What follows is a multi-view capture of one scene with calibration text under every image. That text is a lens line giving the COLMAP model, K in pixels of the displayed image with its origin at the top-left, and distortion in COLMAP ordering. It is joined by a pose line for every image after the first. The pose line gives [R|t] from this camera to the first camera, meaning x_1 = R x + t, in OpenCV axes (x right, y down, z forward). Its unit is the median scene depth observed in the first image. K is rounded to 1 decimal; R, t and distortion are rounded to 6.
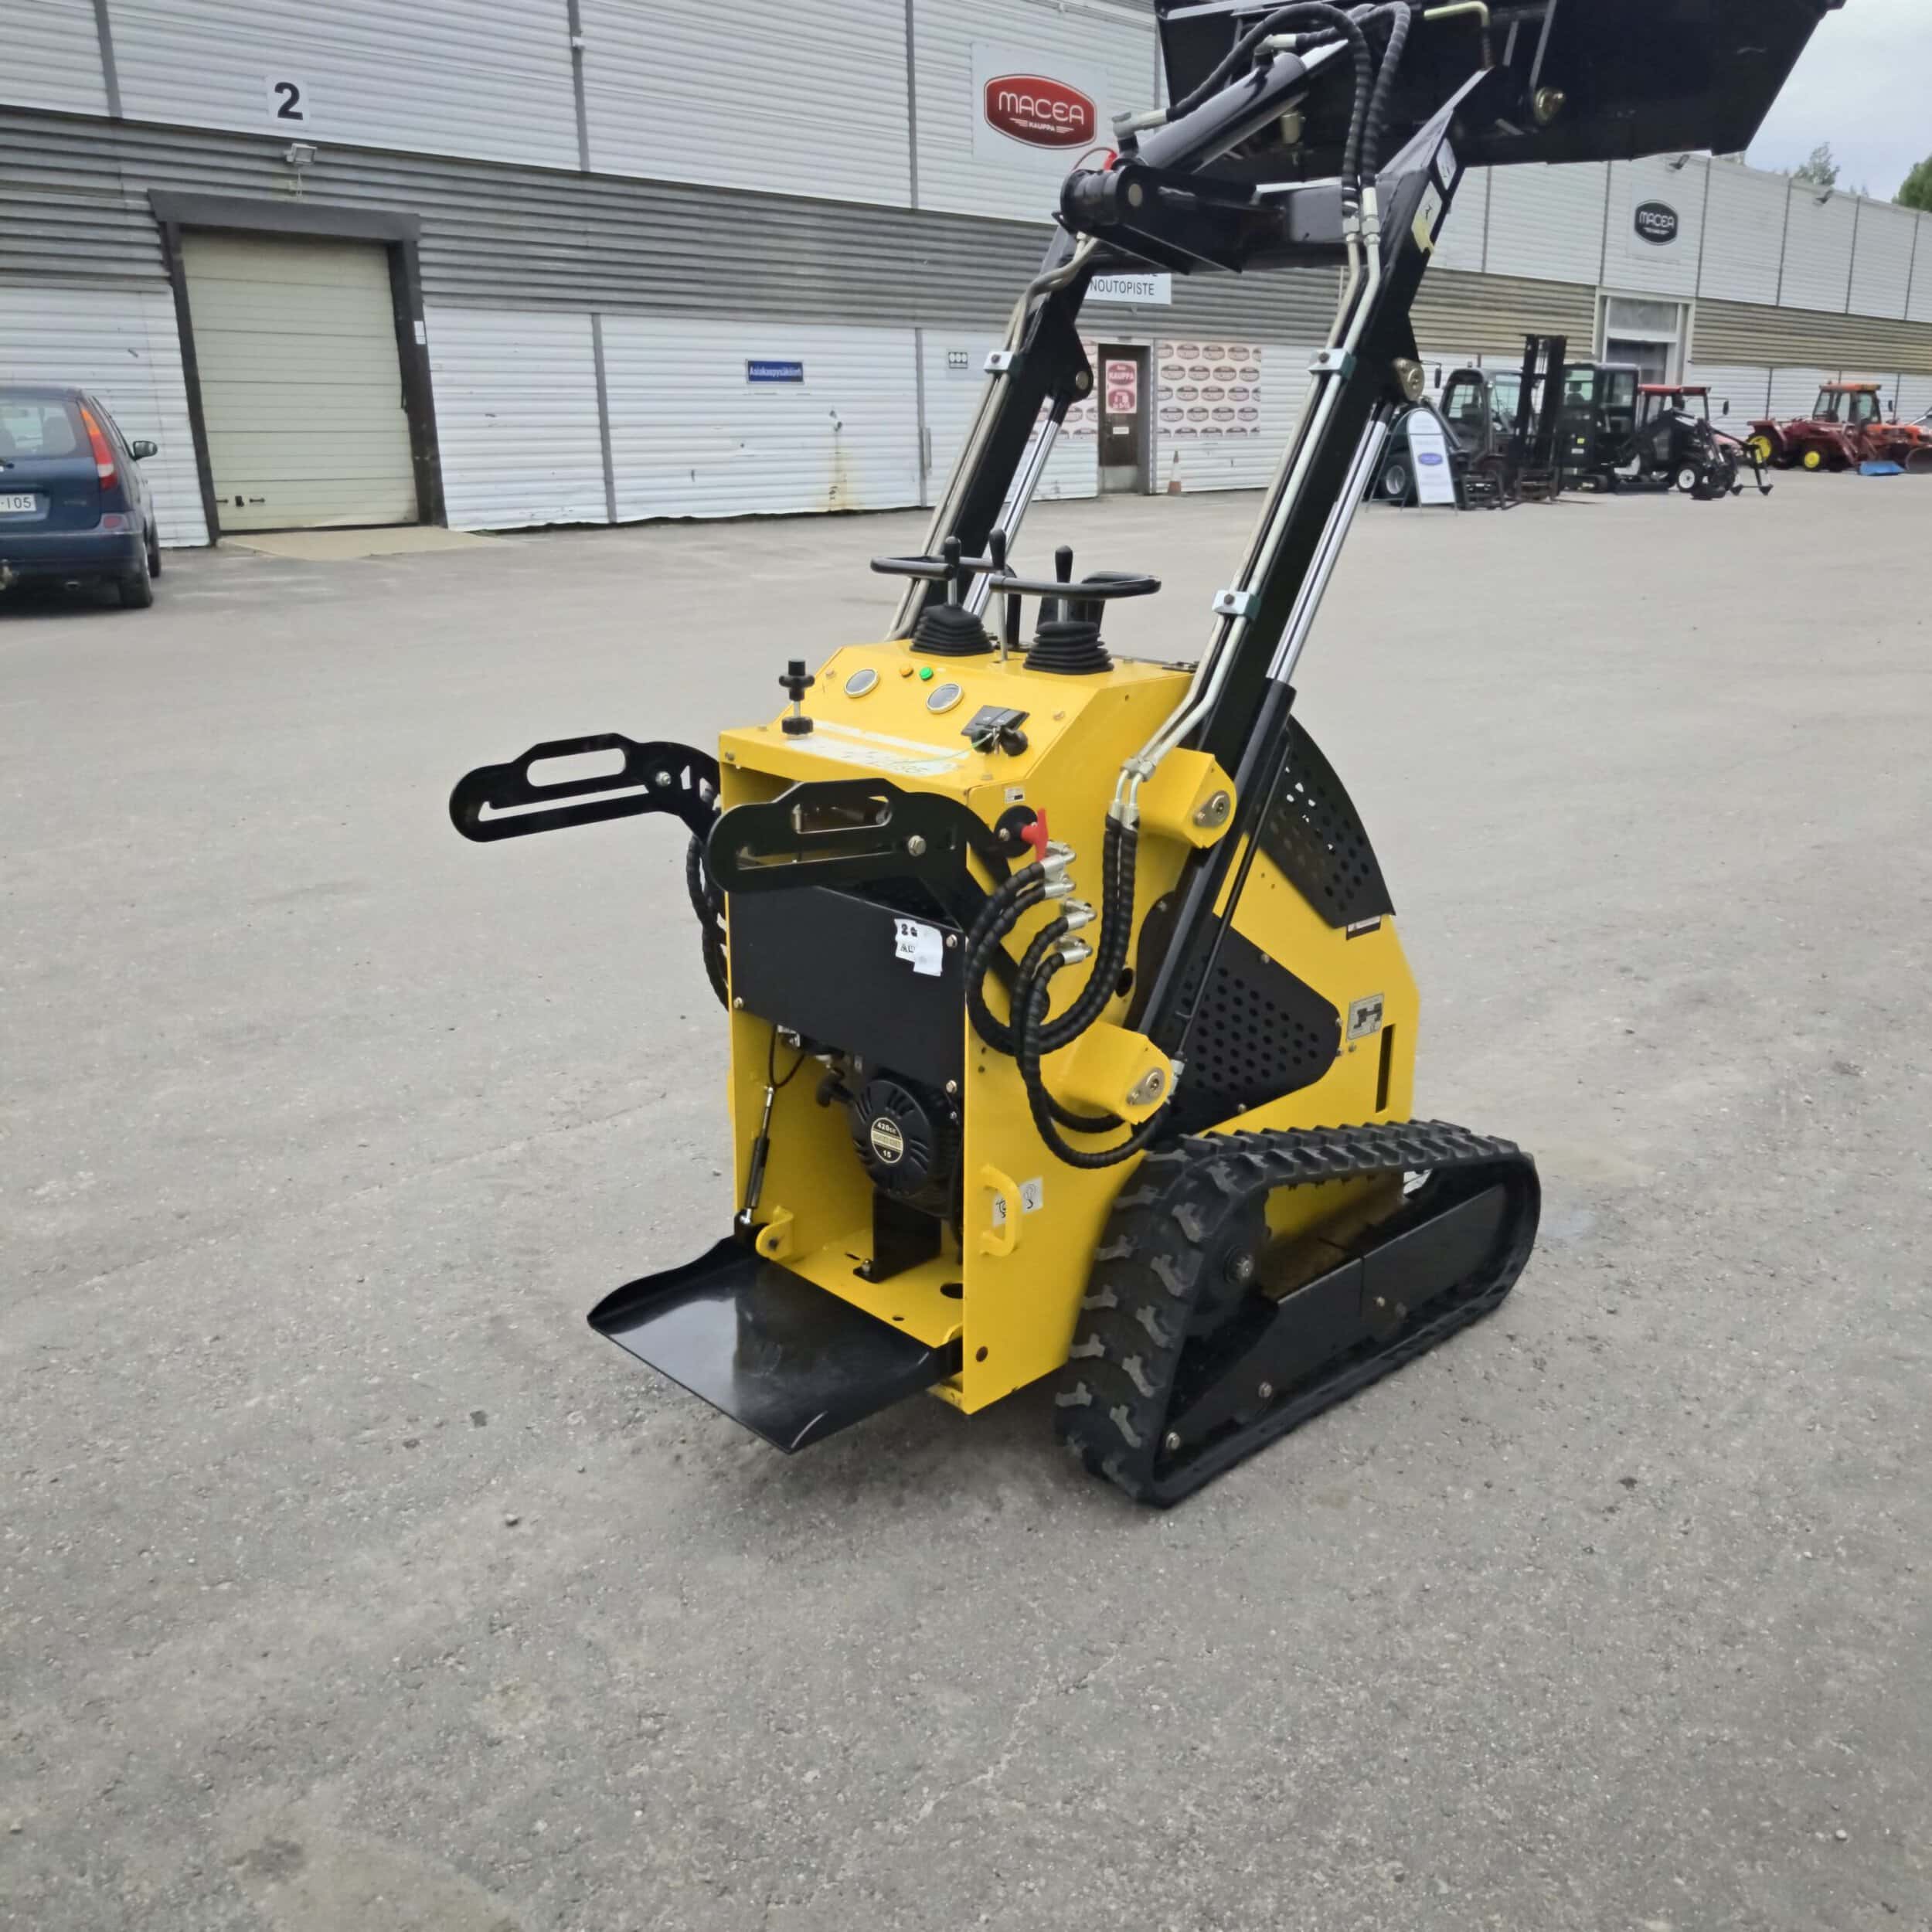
lens RADIAL K [[1785.5, 0, 966.0], [0, 1785.5, 966.0], [0, 0, 1]] dist [0.009538, 0.002879]
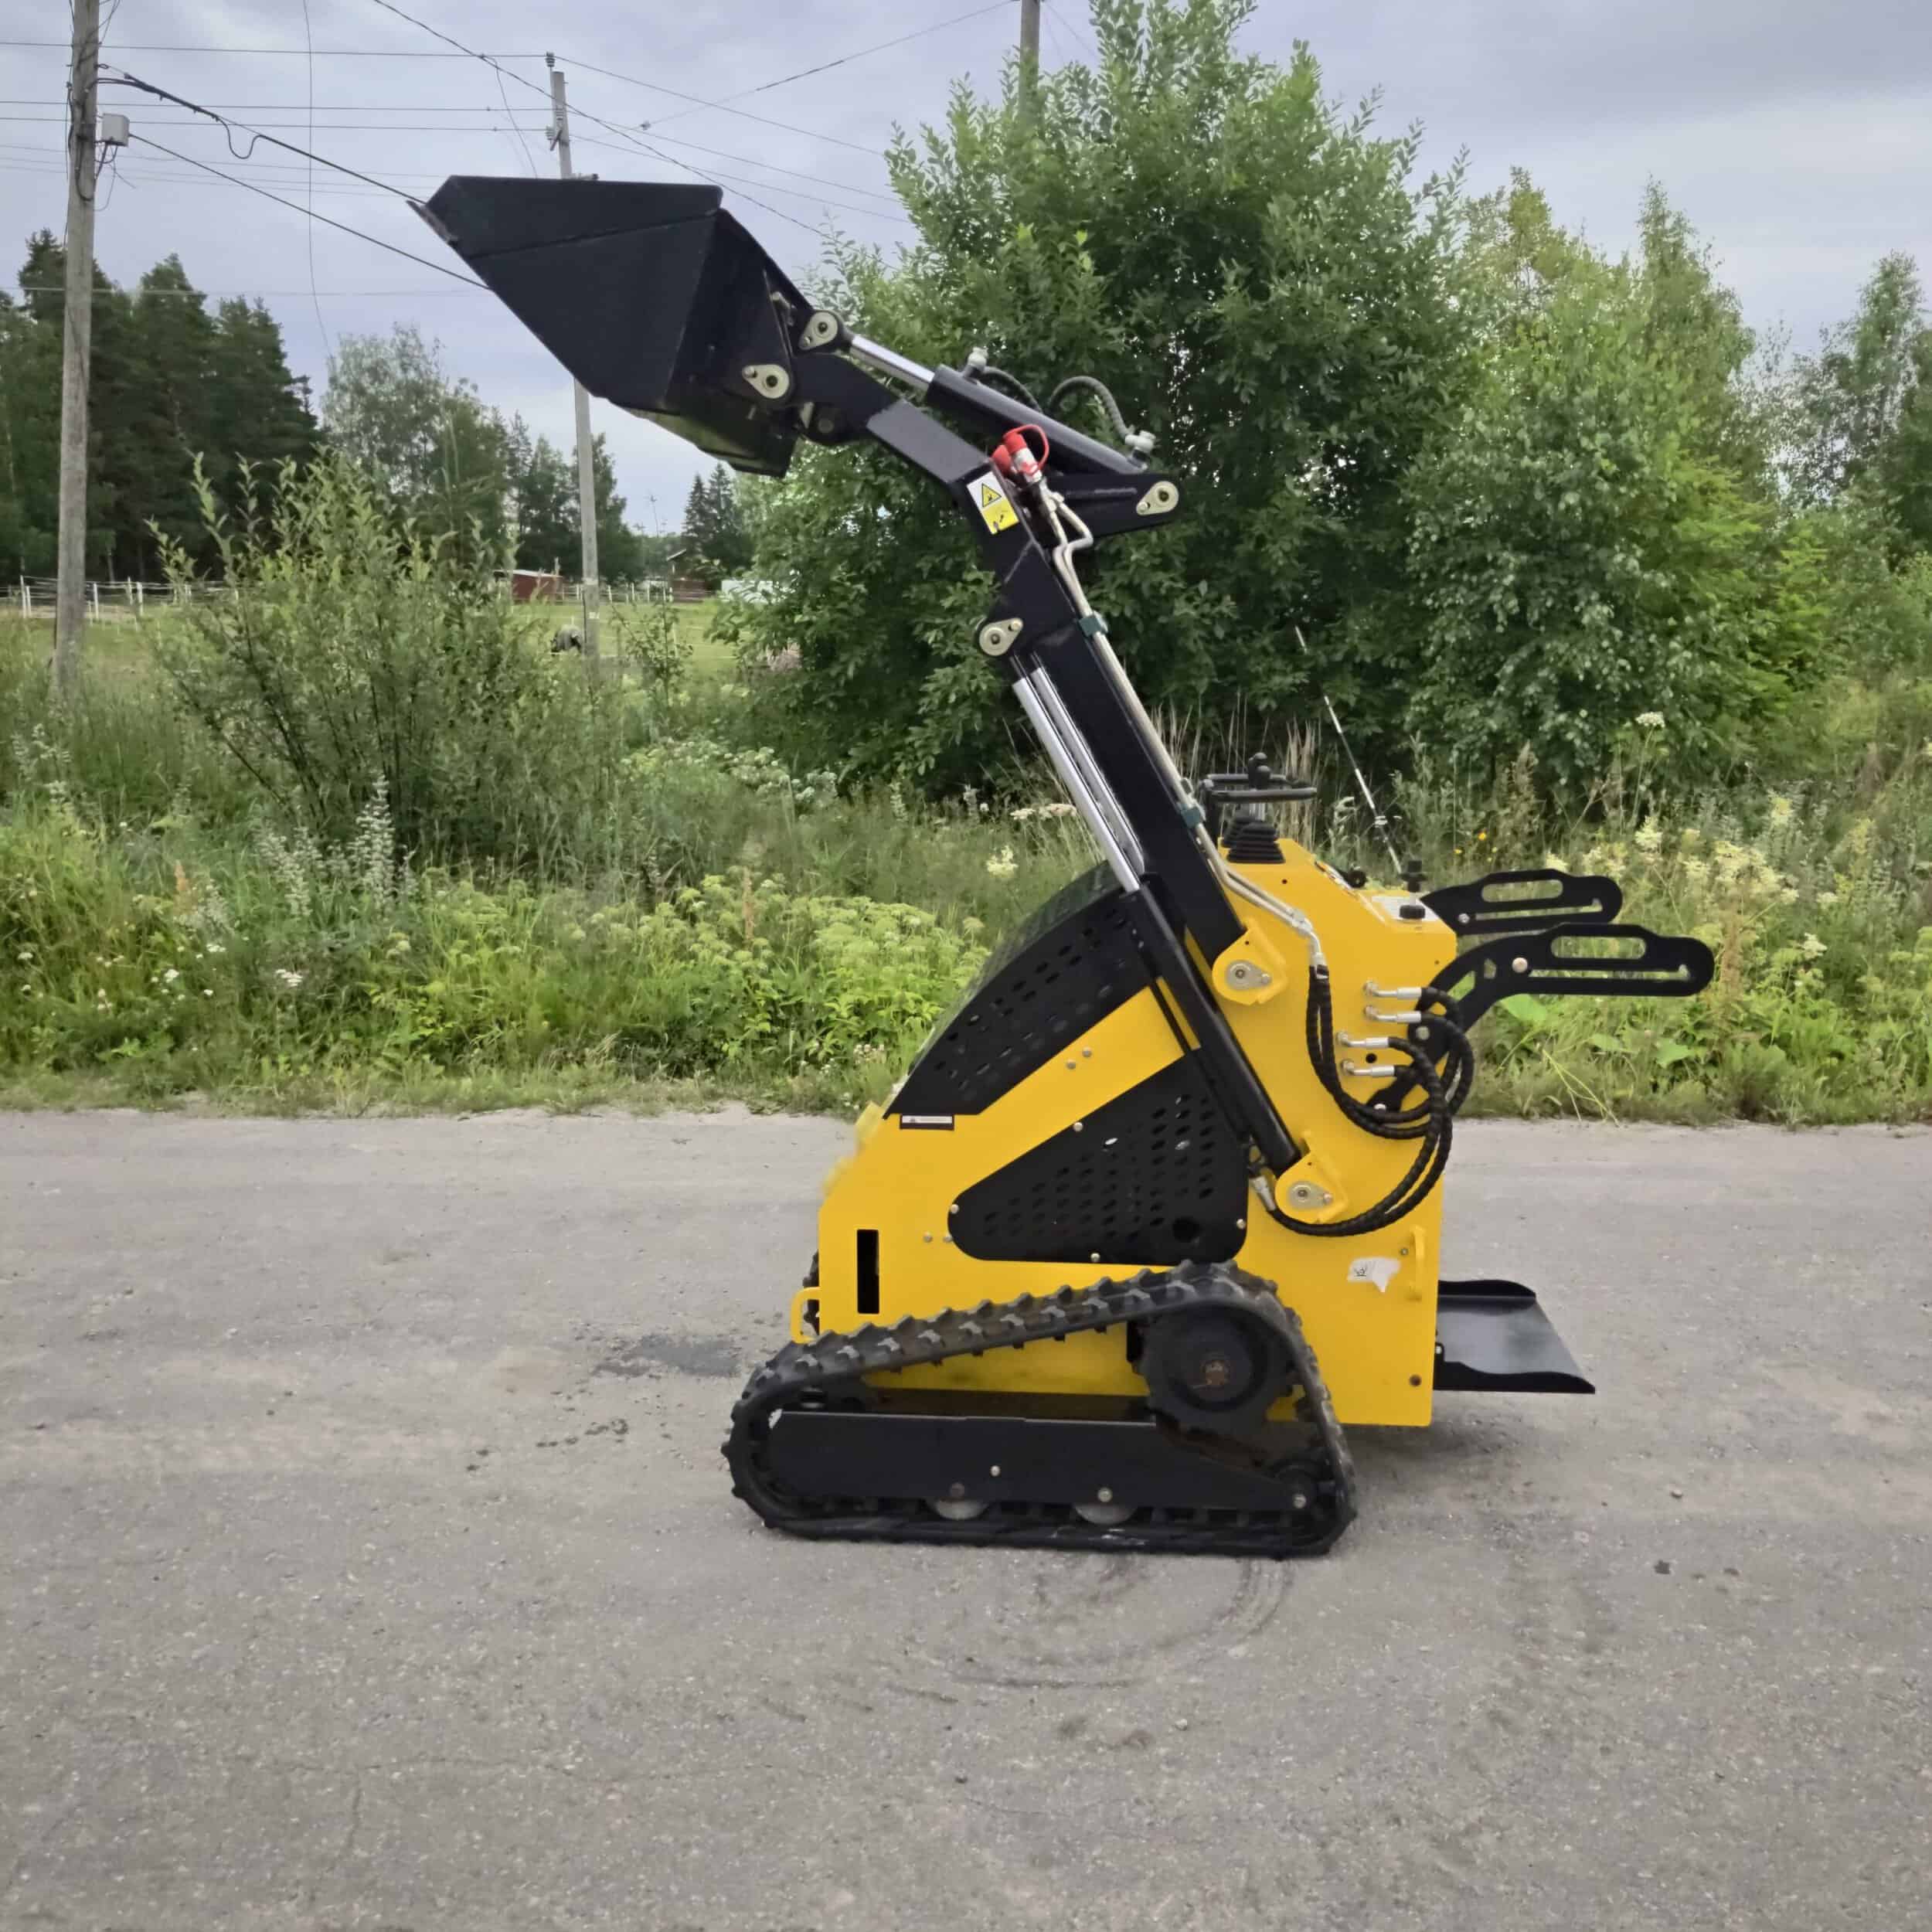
lens RADIAL K [[1785.5, 0, 966.0], [0, 1785.5, 966.0], [0, 0, 1]] dist [0.009538, 0.002879]
pose [[-0.652125, -0.136311, 0.745756, -0.098521], [0.216981, 0.908991, 0.355887, -0.073205], [-0.726396, 0.393898, -0.563199, 0.230438]]
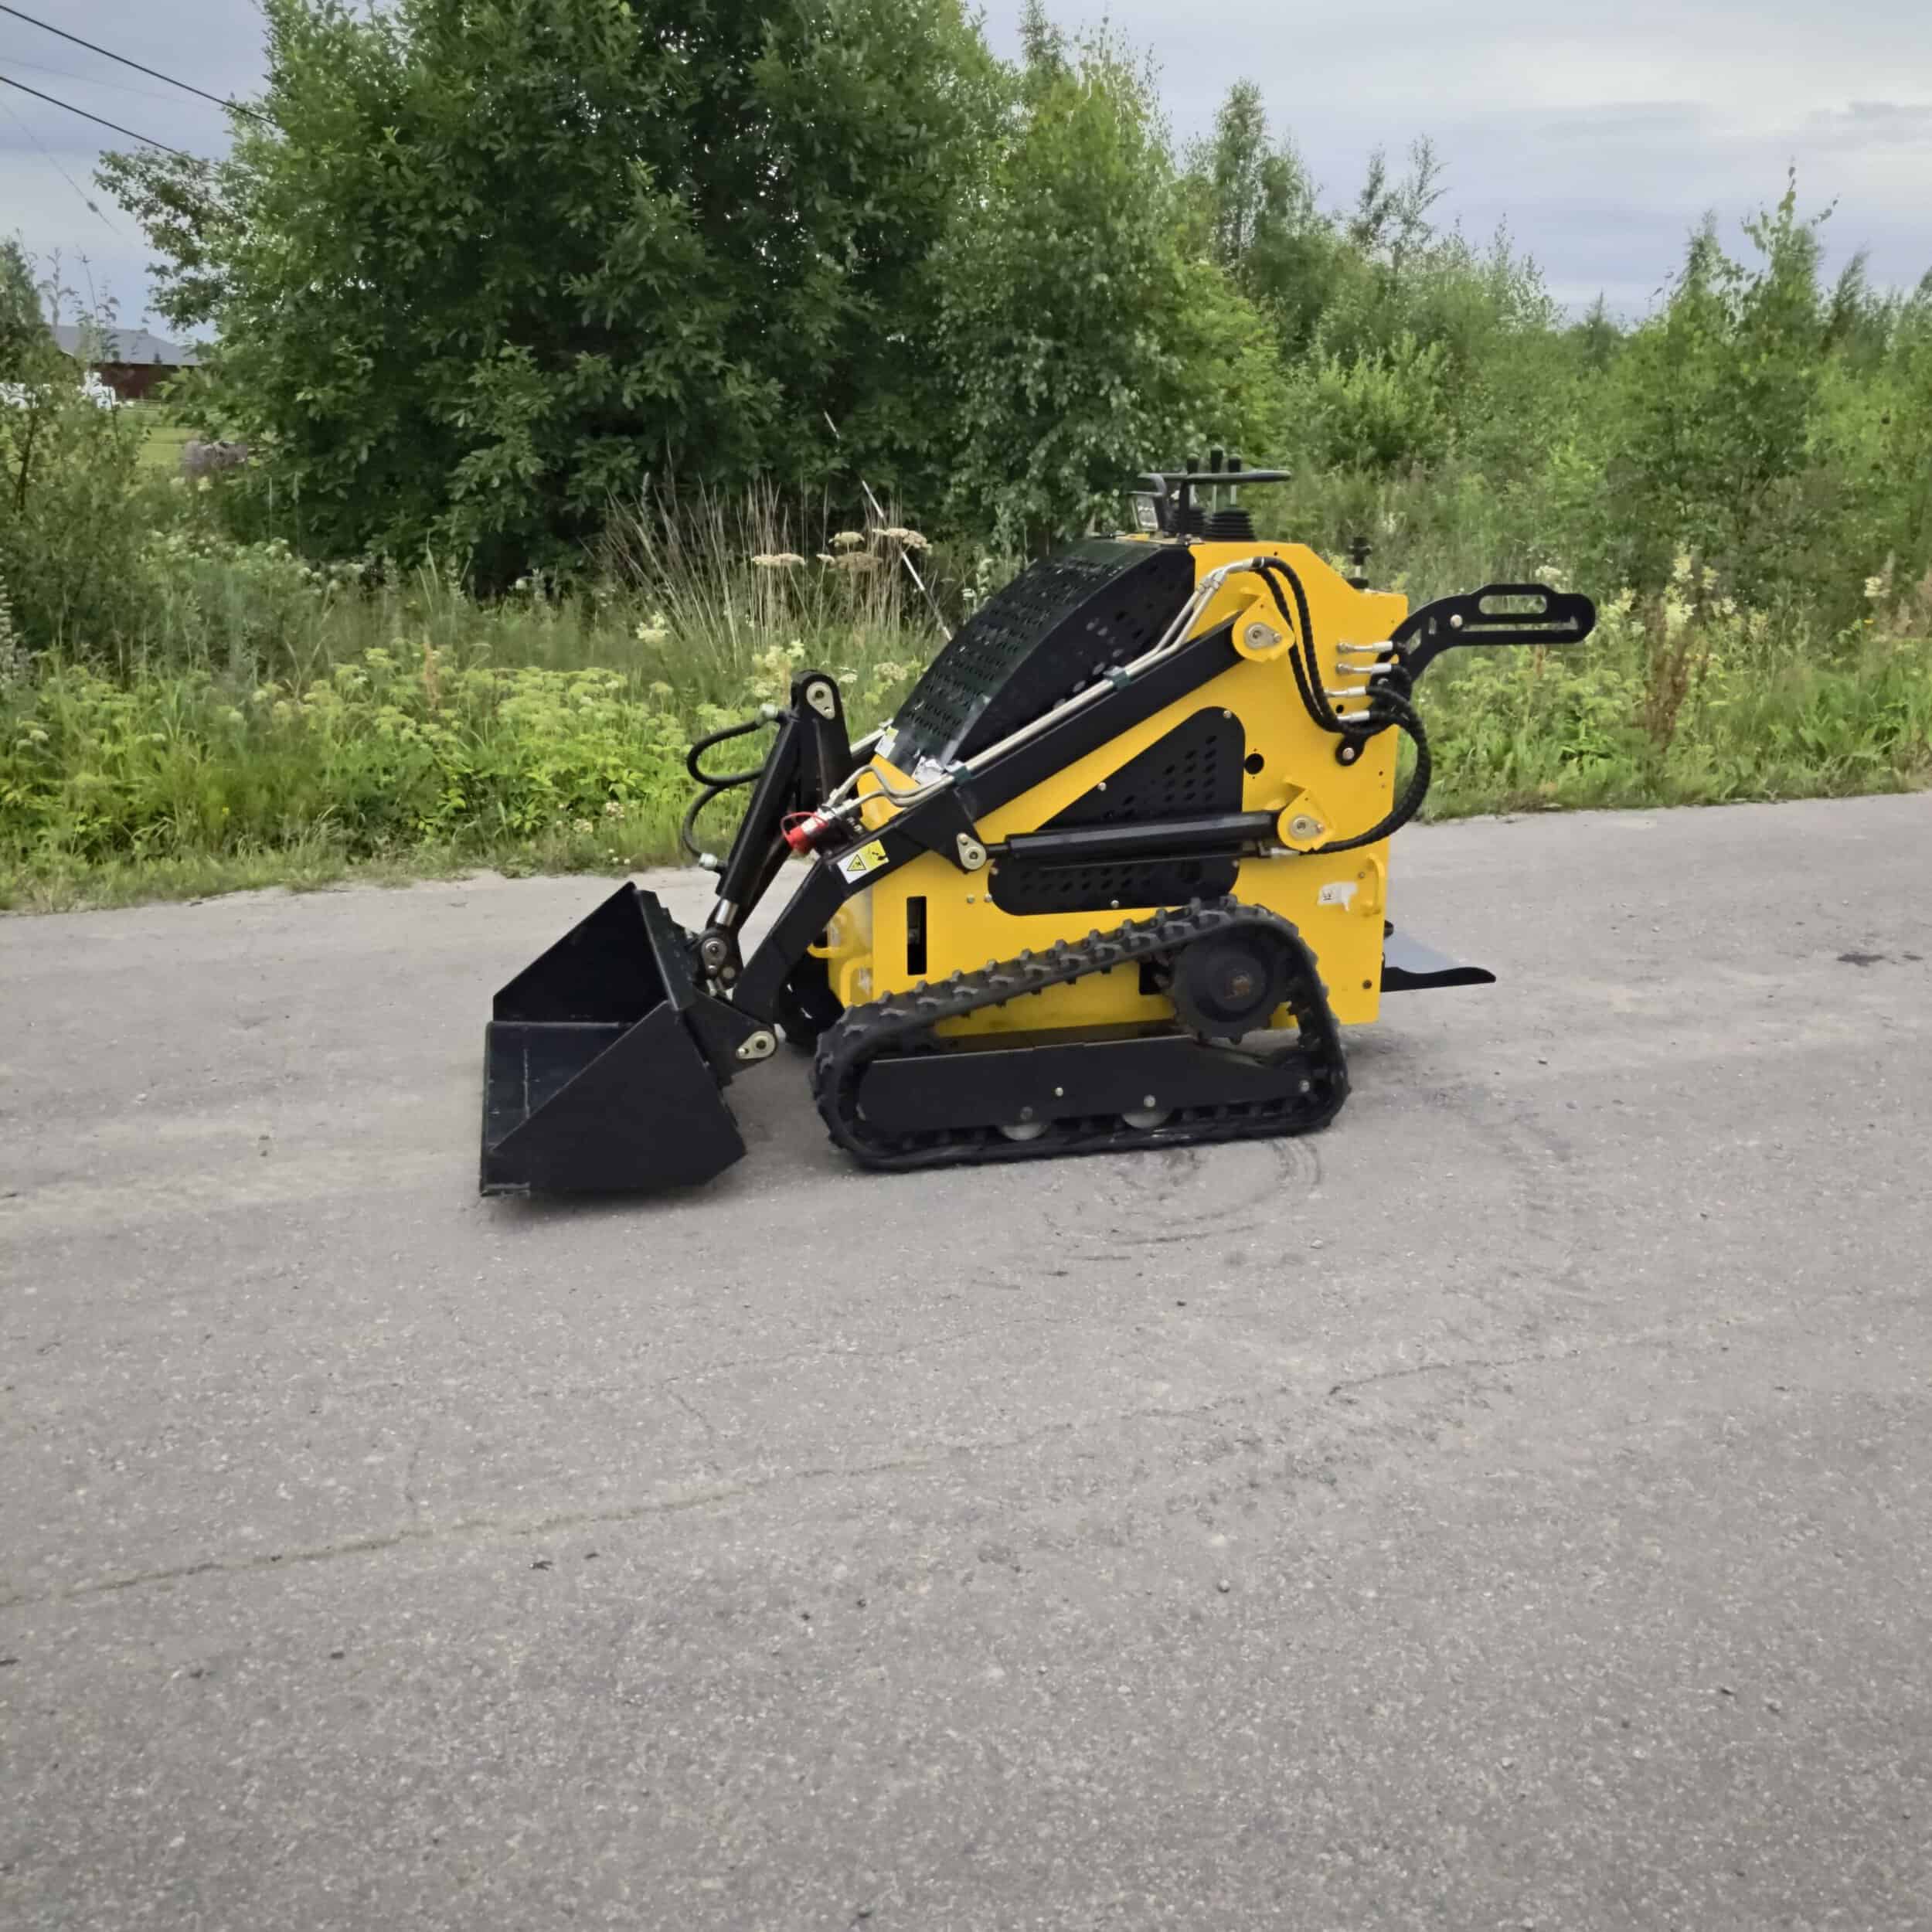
lens RADIAL K [[1798.5, 0, 972.8], [0, 1798.5, 963.1], [0, 0, 1]] dist [0.051141, -0.131309]
pose [[-0.868828, -0.135952, 0.476082, -0.067162], [0.138990, 0.855924, 0.498073, -0.076883], [-0.475204, 0.498911, -0.724755, 0.279956]]
